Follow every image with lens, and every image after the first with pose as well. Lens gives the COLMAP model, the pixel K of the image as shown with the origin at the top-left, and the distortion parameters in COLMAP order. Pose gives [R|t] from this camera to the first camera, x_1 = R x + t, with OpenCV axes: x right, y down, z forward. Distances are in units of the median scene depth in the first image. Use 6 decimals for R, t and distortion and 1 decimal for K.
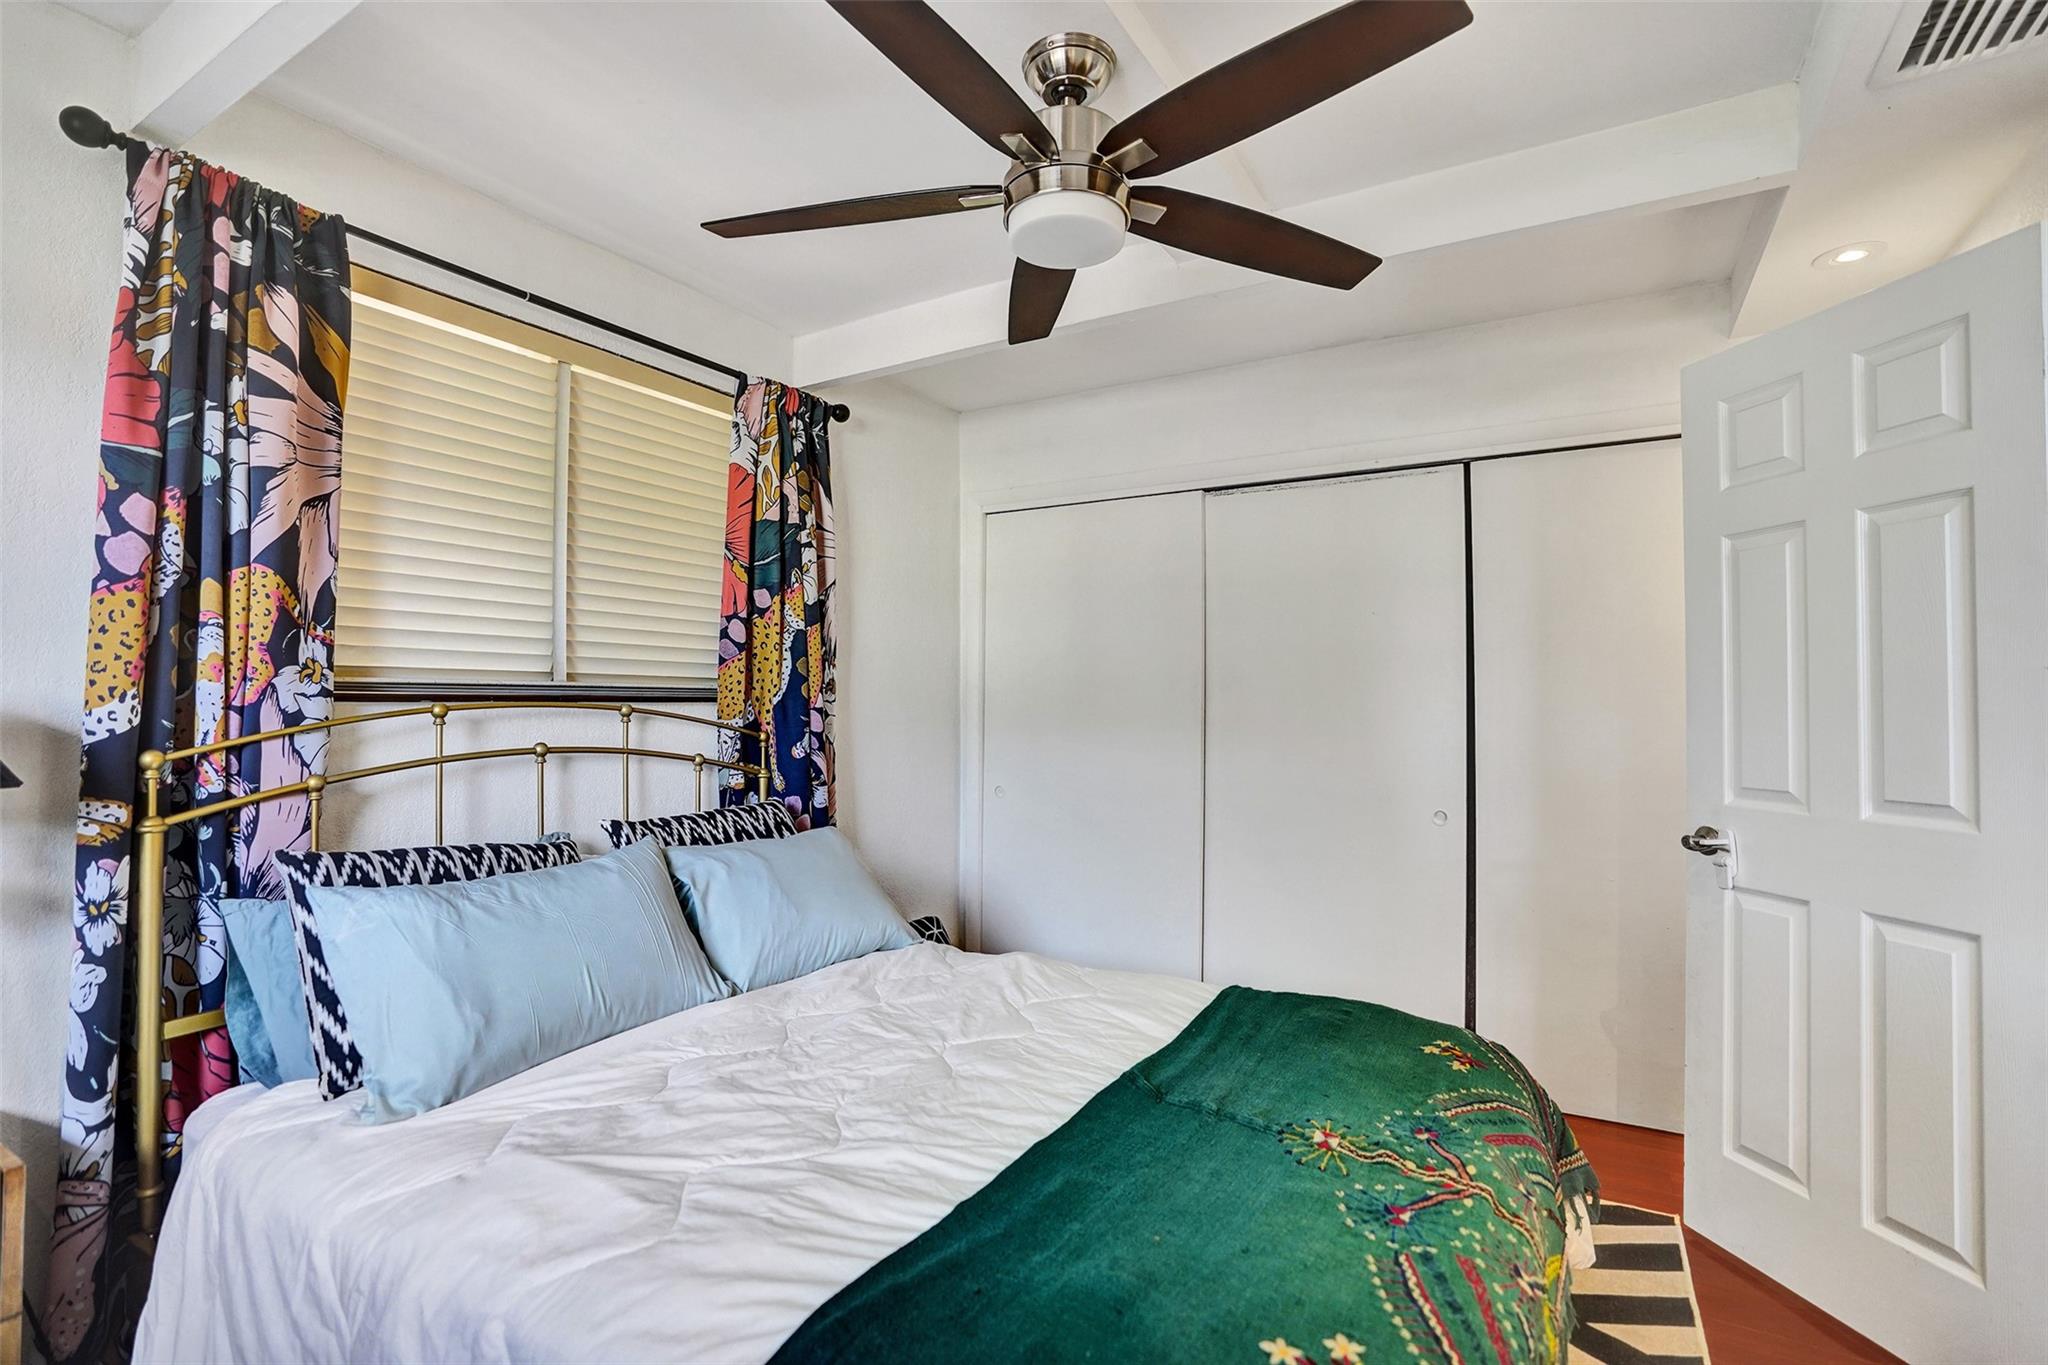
lens RADIAL K [[947.6, 0, 1019.5], [0, 947.6, 679.4], [0, 0, 1]] dist [-0.072524, 0.027347]
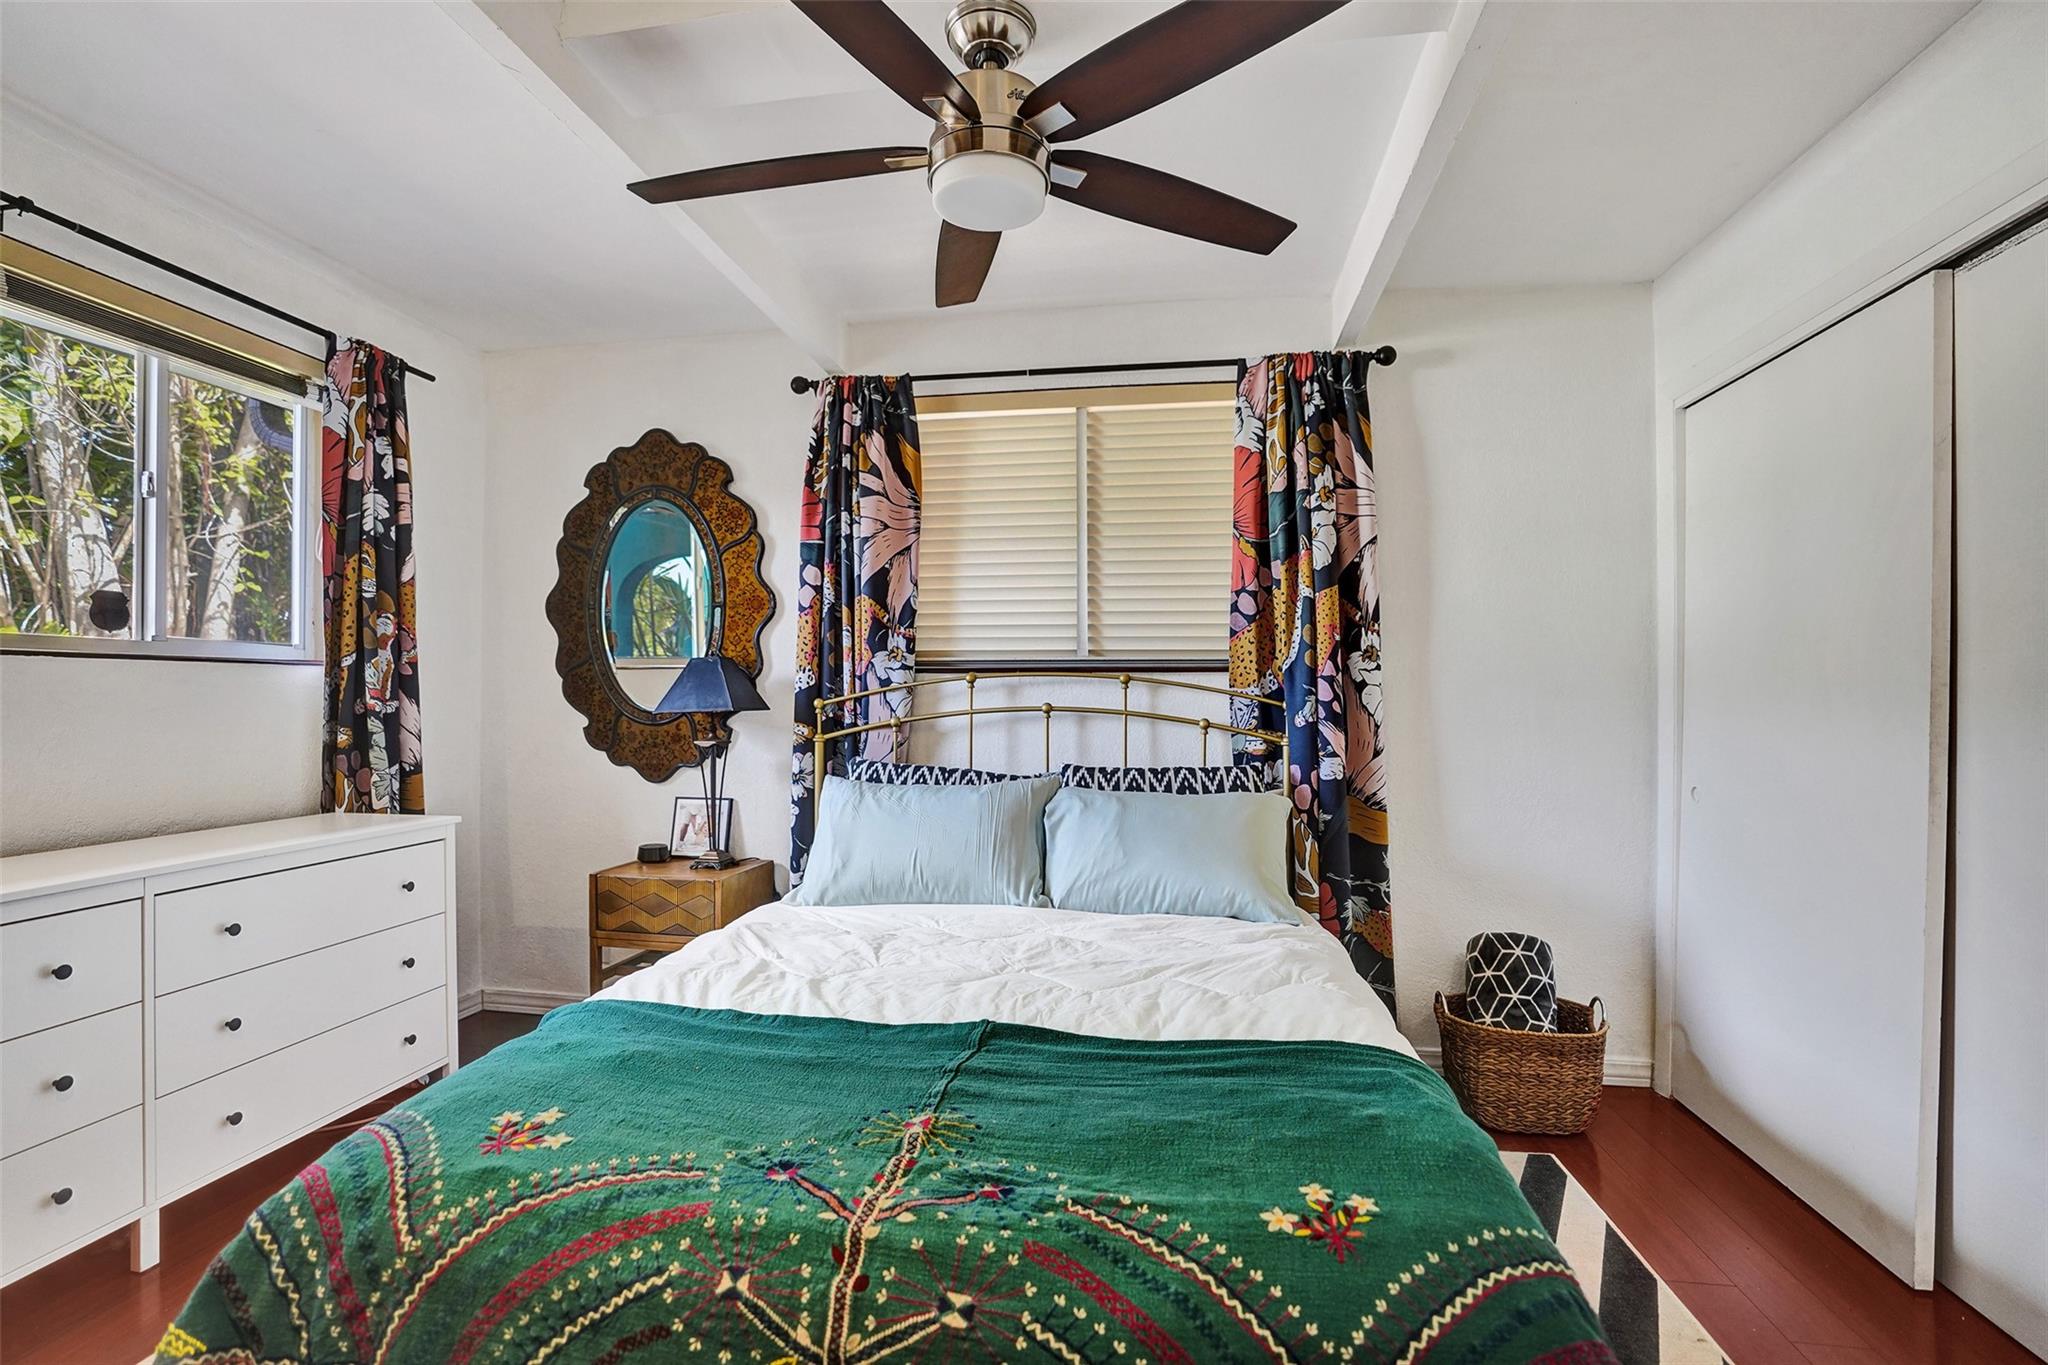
lens RADIAL K [[956.0, 0, 1026.1], [0, 956.0, 692.3], [0, 0, 1]] dist [-0.069514, 0.029457]
pose [[0.368616, -0.004001, -0.929573, 0.879684], [0.021785, 0.999753, 0.004335, 0.054883], [0.929326, -0.021849, 0.368612, 0.551259]]
